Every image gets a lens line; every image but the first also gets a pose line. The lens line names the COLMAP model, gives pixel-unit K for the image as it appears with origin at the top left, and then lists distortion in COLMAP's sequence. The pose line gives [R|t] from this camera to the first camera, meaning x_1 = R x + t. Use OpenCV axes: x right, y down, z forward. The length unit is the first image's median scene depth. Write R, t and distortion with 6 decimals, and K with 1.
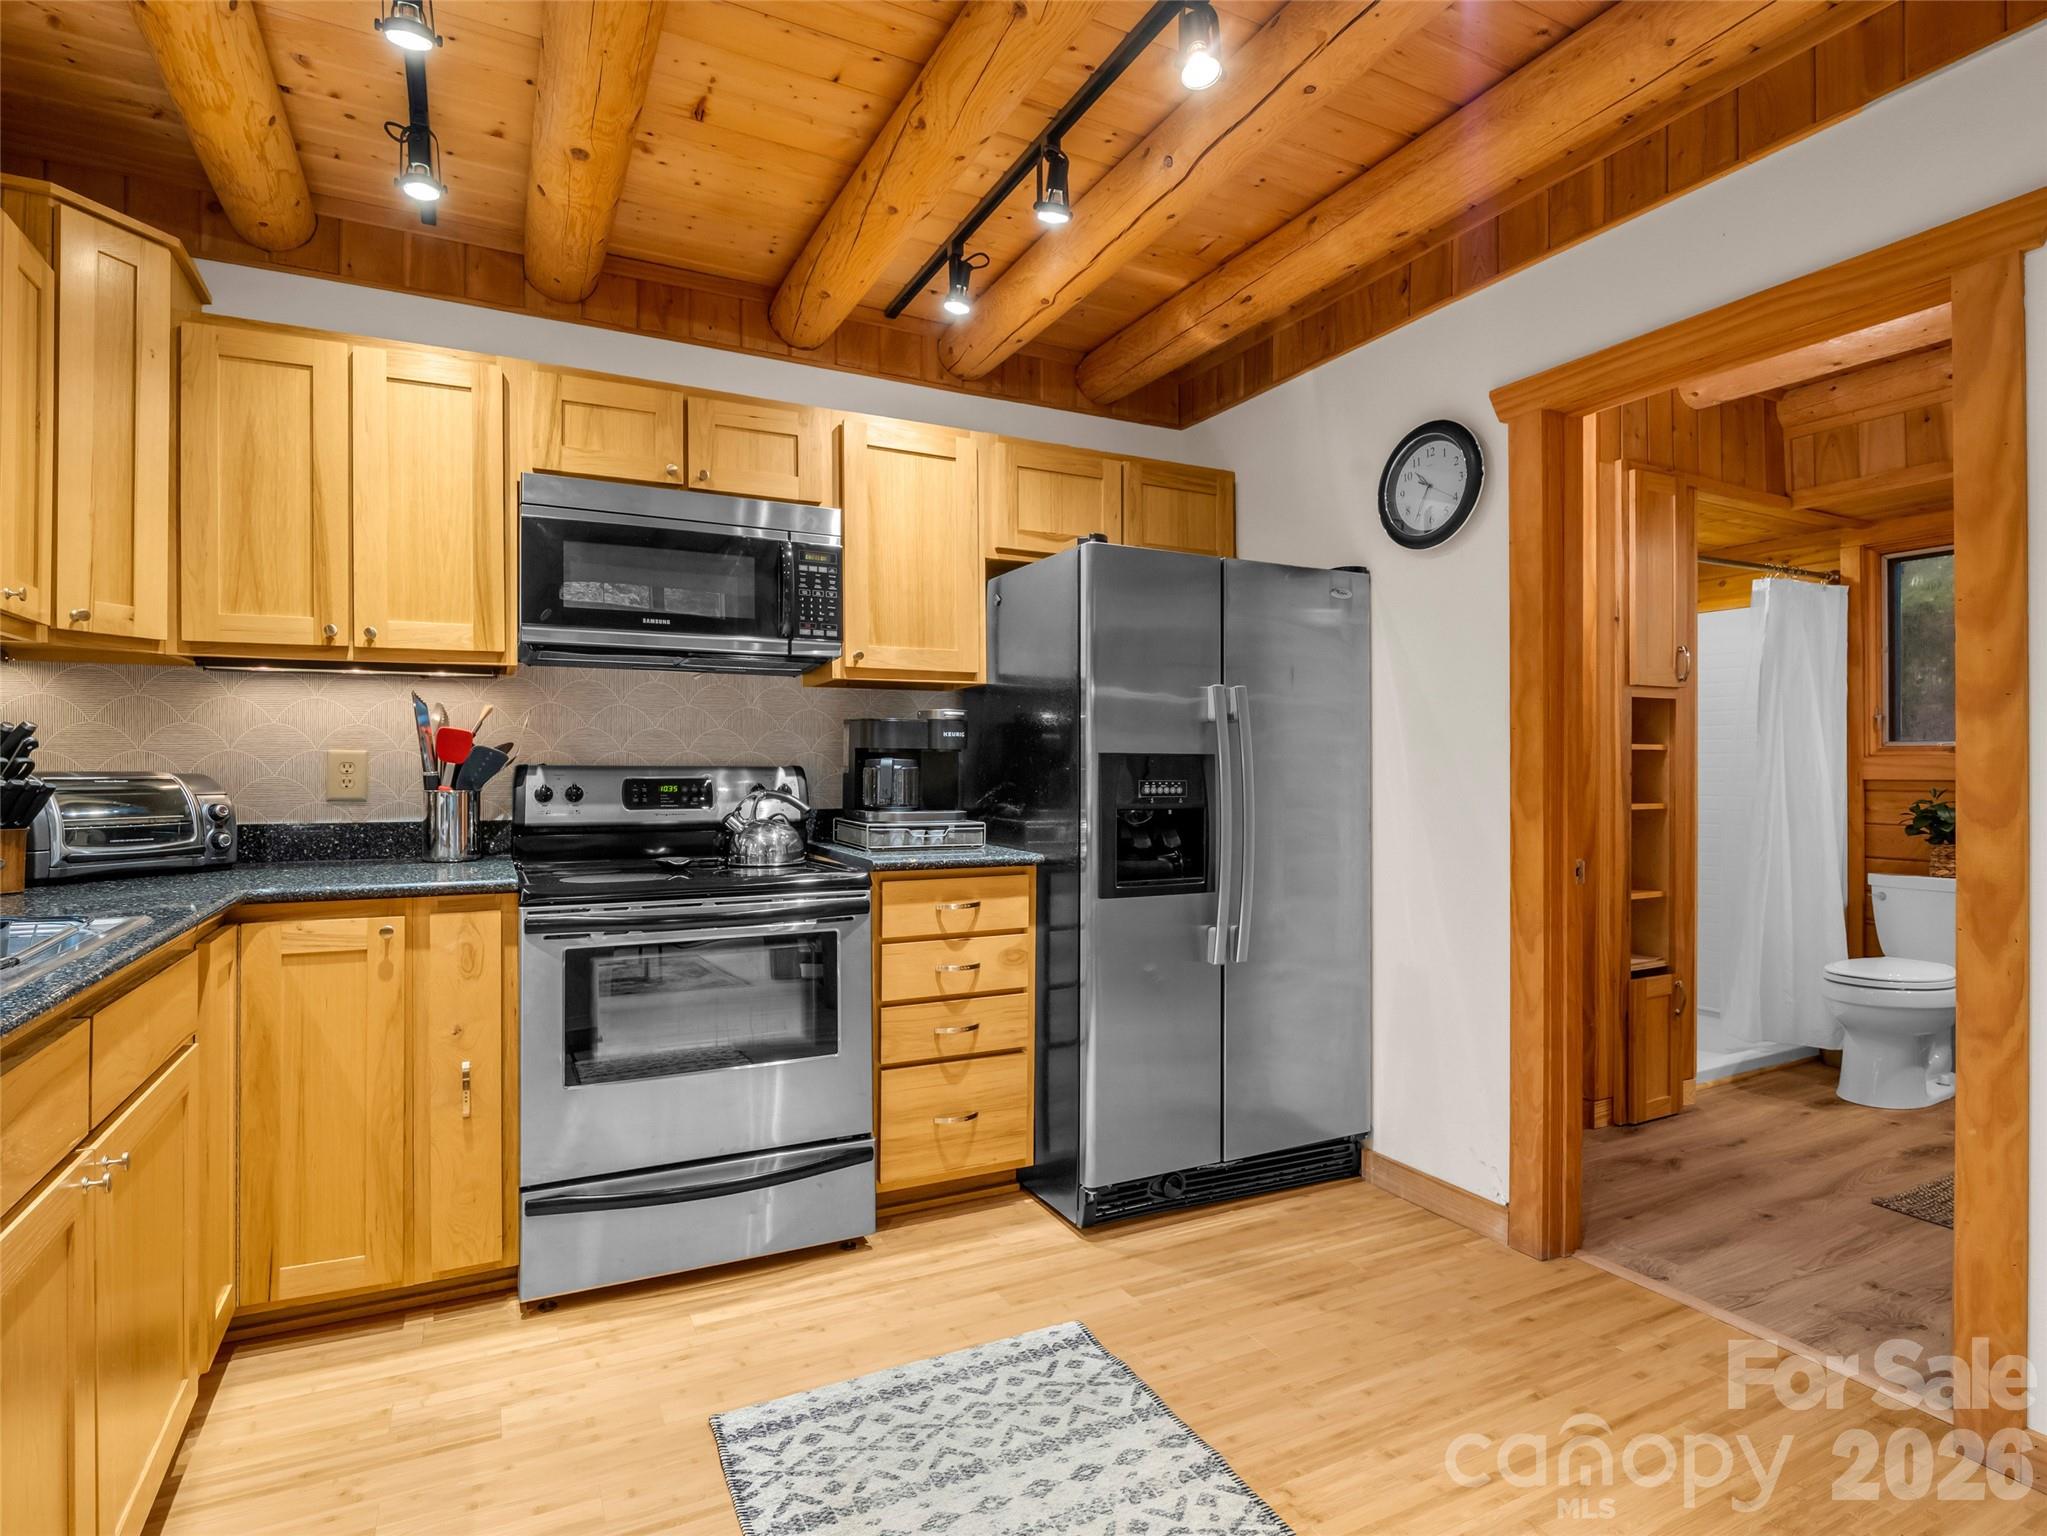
lens RADIAL K [[1025.9, 0, 974.4], [0, 1025.9, 760.1], [0, 0, 1]] dist [-0.012985, -0.001411]
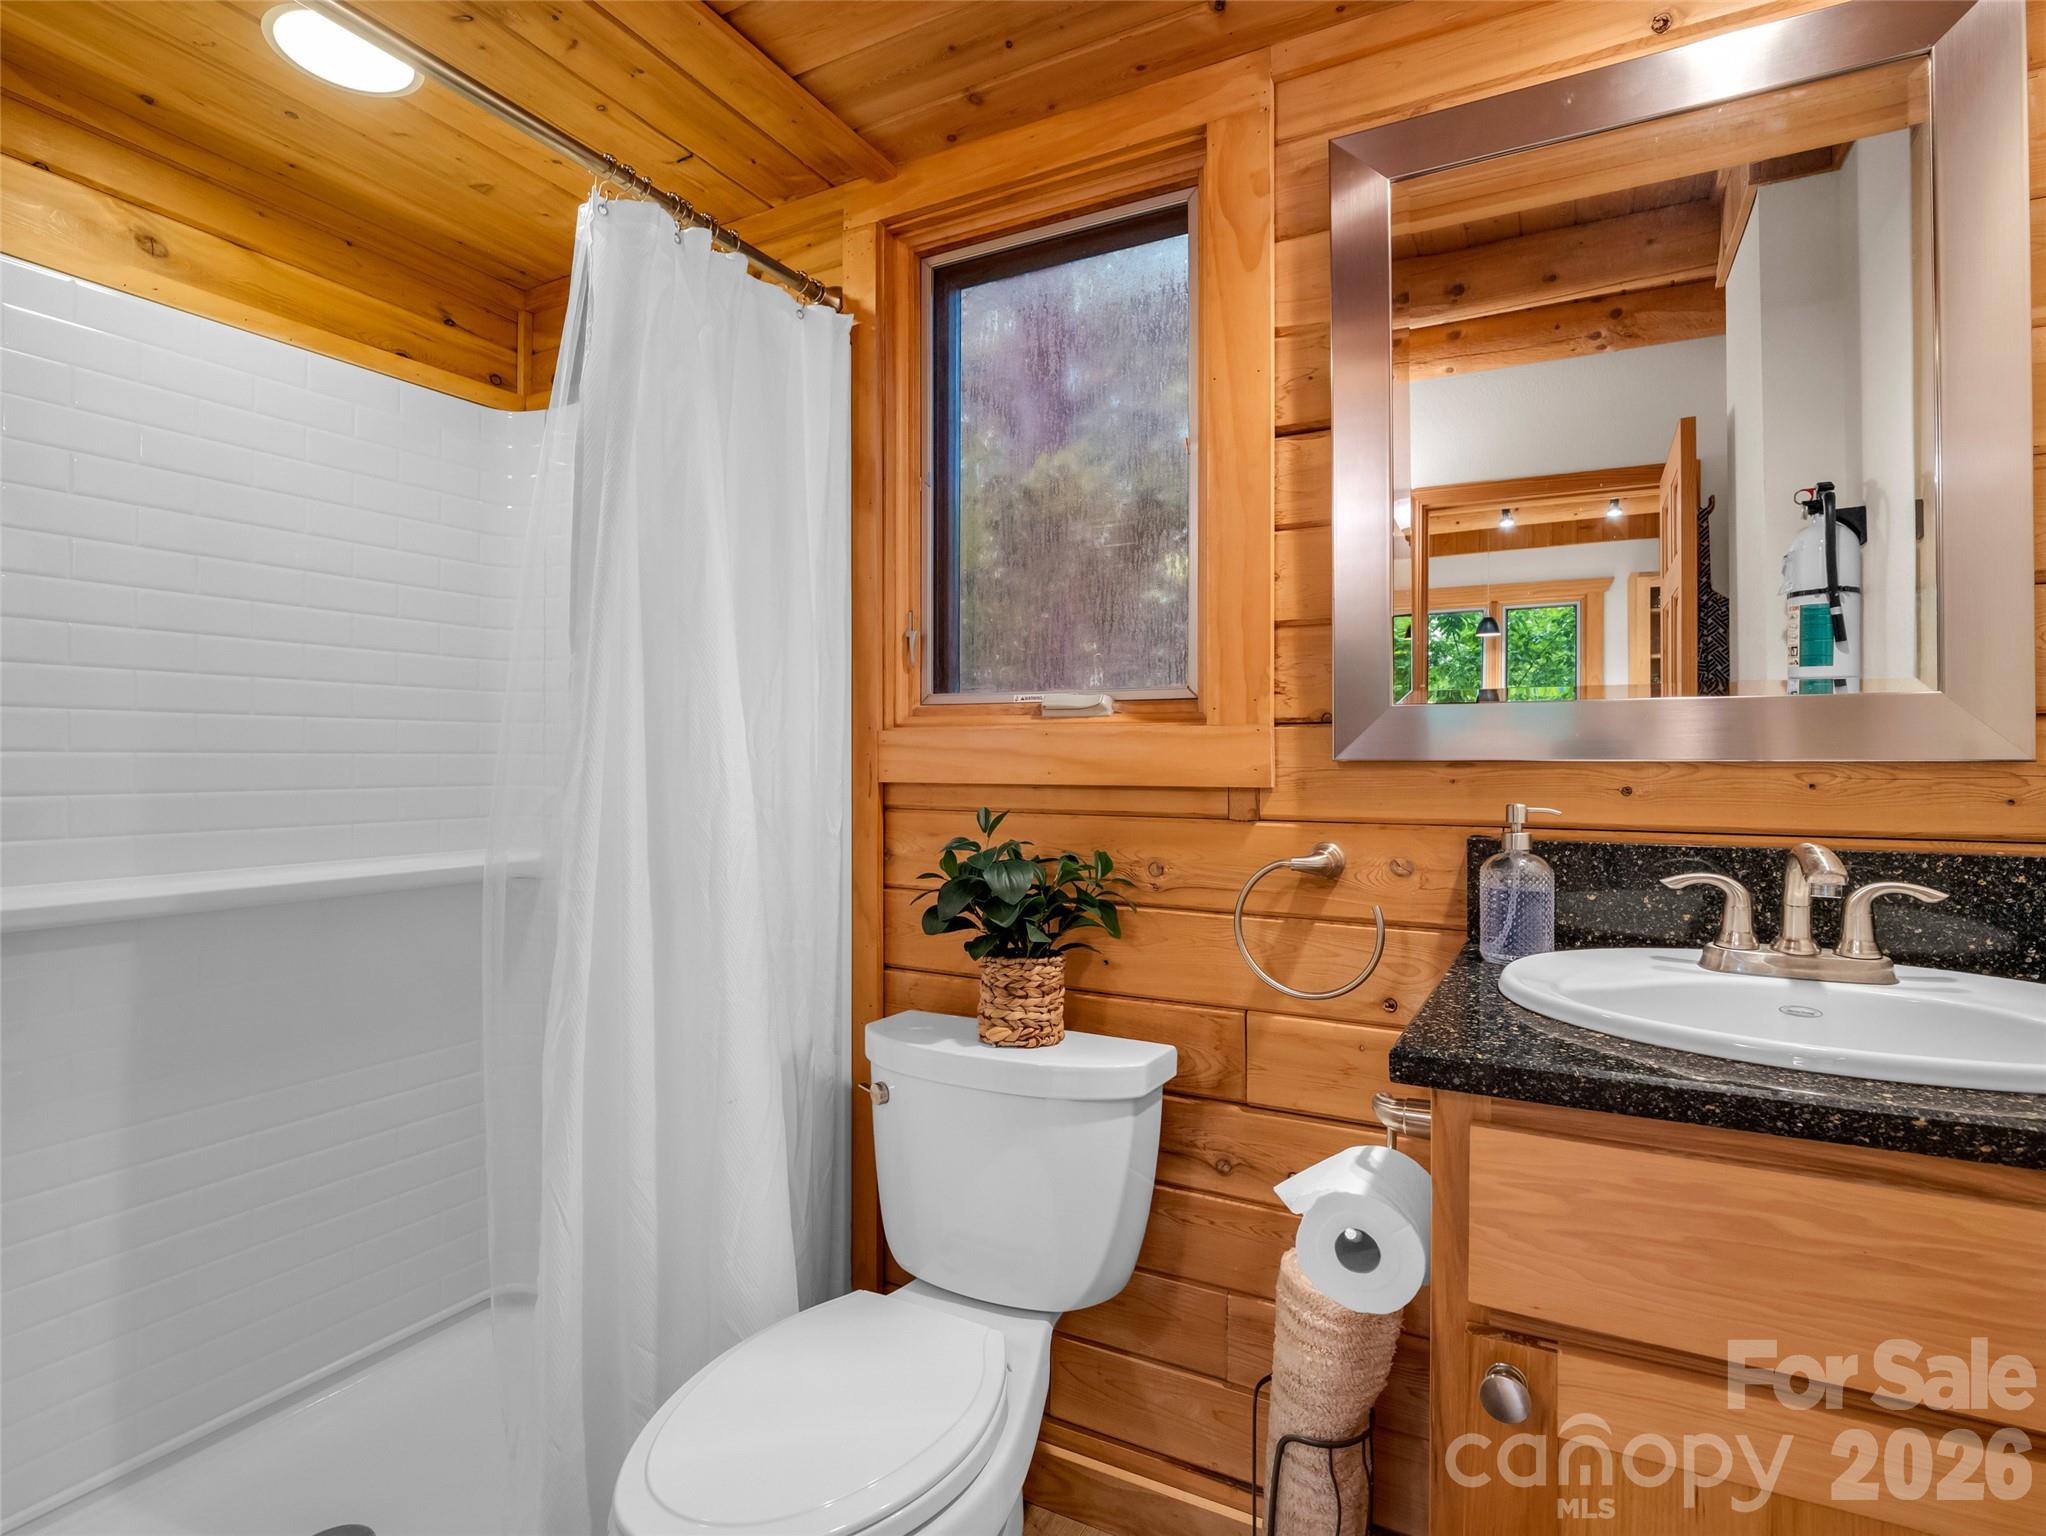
lens RADIAL K [[1025.4, 0, 953.4], [0, 1025.4, 748.8], [0, 0, 1]] dist [-0.012985, -0.001411]
pose [[0.834401, 0.007008, 0.551114, 0.762907], [-0.004063, 0.999970, -0.006564, 0.009190], [-0.551143, 0.003238, 0.834404, 0.721400]]
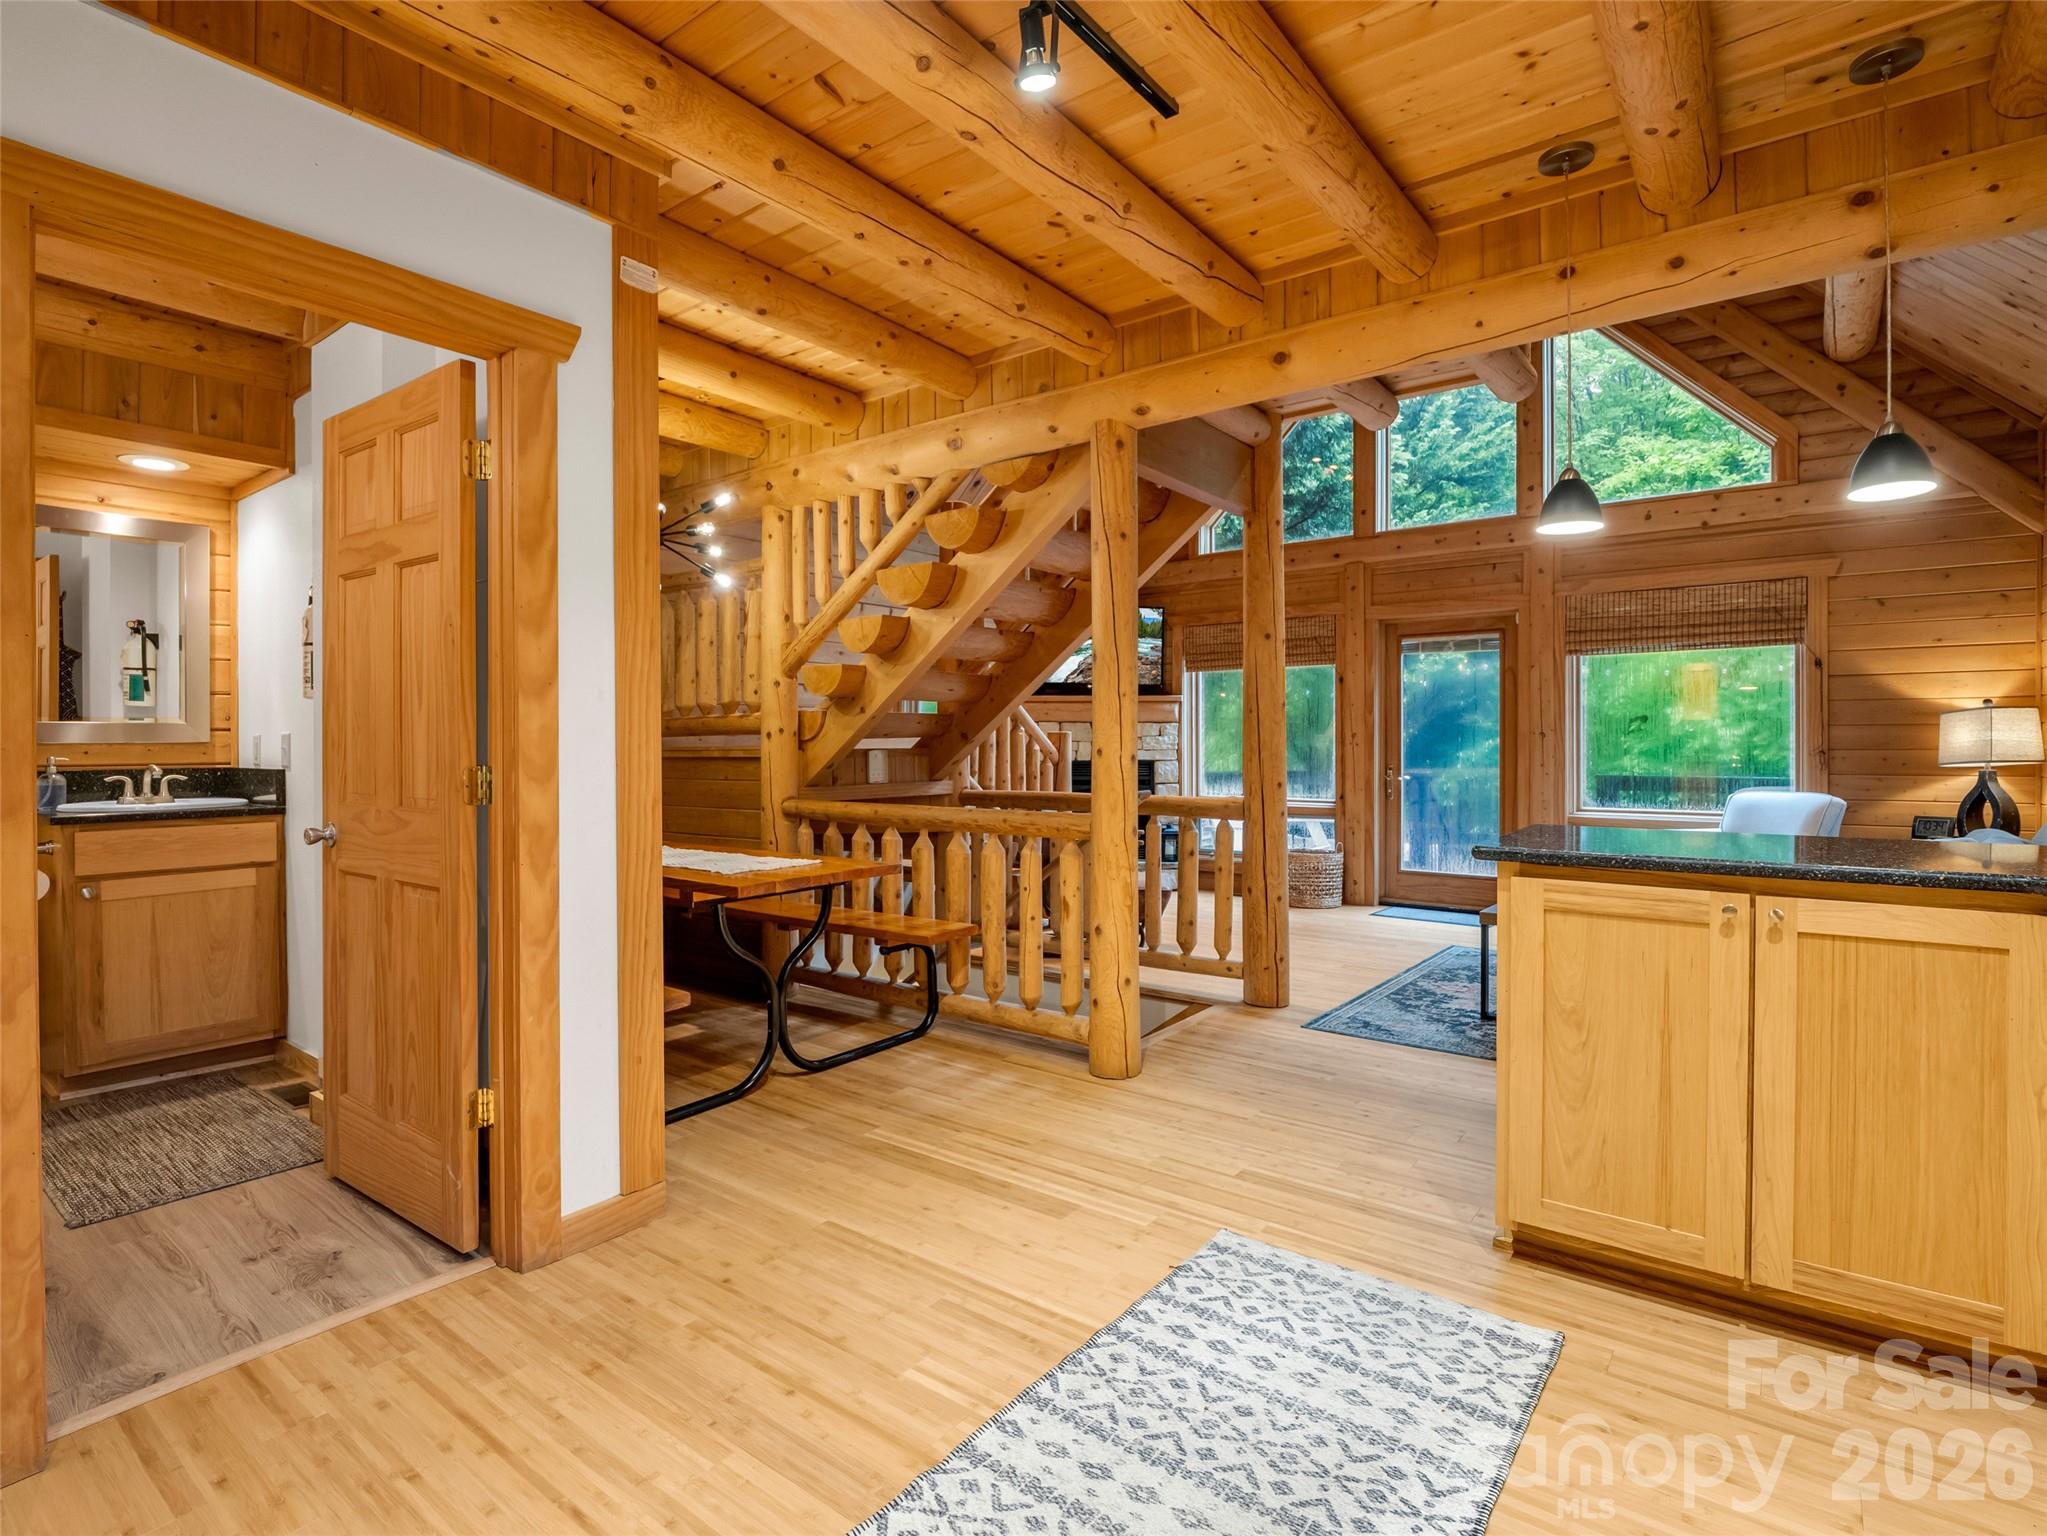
lens RADIAL K [[1025.9, 0, 1063.2], [0, 1025.9, 765.2], [0, 0, 1]] dist [-0.012985, -0.001411]
pose [[-0.466816, -0.025629, 0.883983, -0.234744], [-0.005622, 0.999646, 0.026014, 0.000209], [-0.884336, 0.007173, -0.466795, 0.484209]]
